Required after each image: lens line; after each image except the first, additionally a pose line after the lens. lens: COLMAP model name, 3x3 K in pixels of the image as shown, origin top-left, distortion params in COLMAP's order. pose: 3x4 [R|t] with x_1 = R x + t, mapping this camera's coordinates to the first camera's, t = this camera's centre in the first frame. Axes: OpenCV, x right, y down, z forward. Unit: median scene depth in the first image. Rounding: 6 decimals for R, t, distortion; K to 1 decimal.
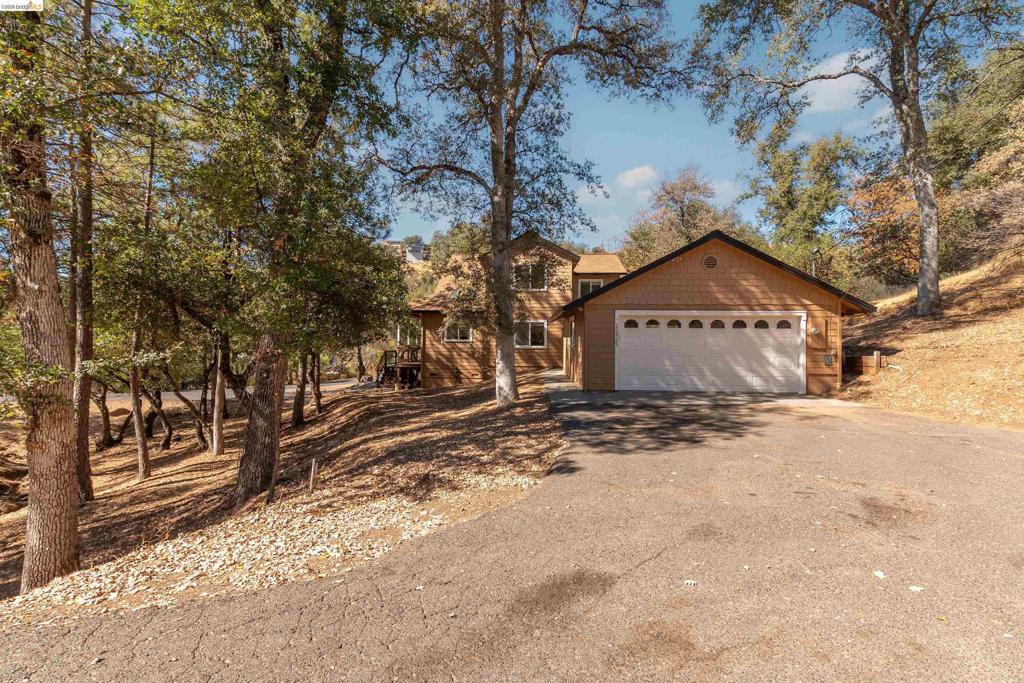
lens RADIAL K [[425.1, 0, 511.0], [0, 425.1, 333.1], [0, 0, 1]] dist [0.021782, -0.012190]
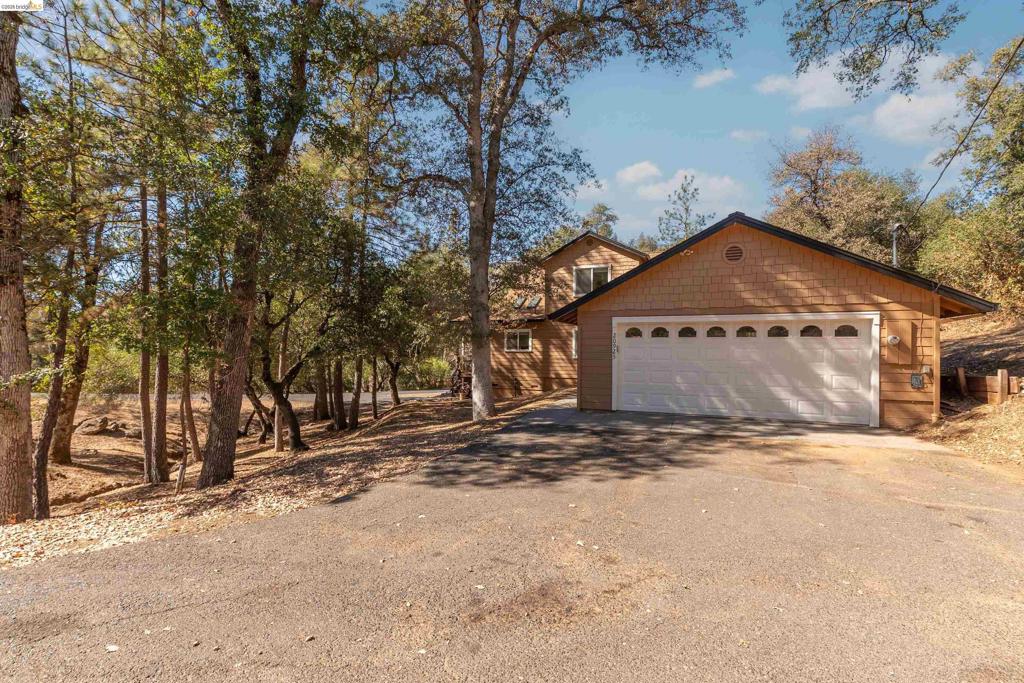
lens RADIAL K [[438.6, 0, 512.0], [0, 438.6, 341.5], [0, 0, 1]] dist [0.028186, -0.014174]
pose [[0.945819, -0.008080, -0.324595, 0.343106], [0.008865, 0.999960, 0.000940, -0.007952], [0.324575, -0.003767, 0.945853, 0.095296]]
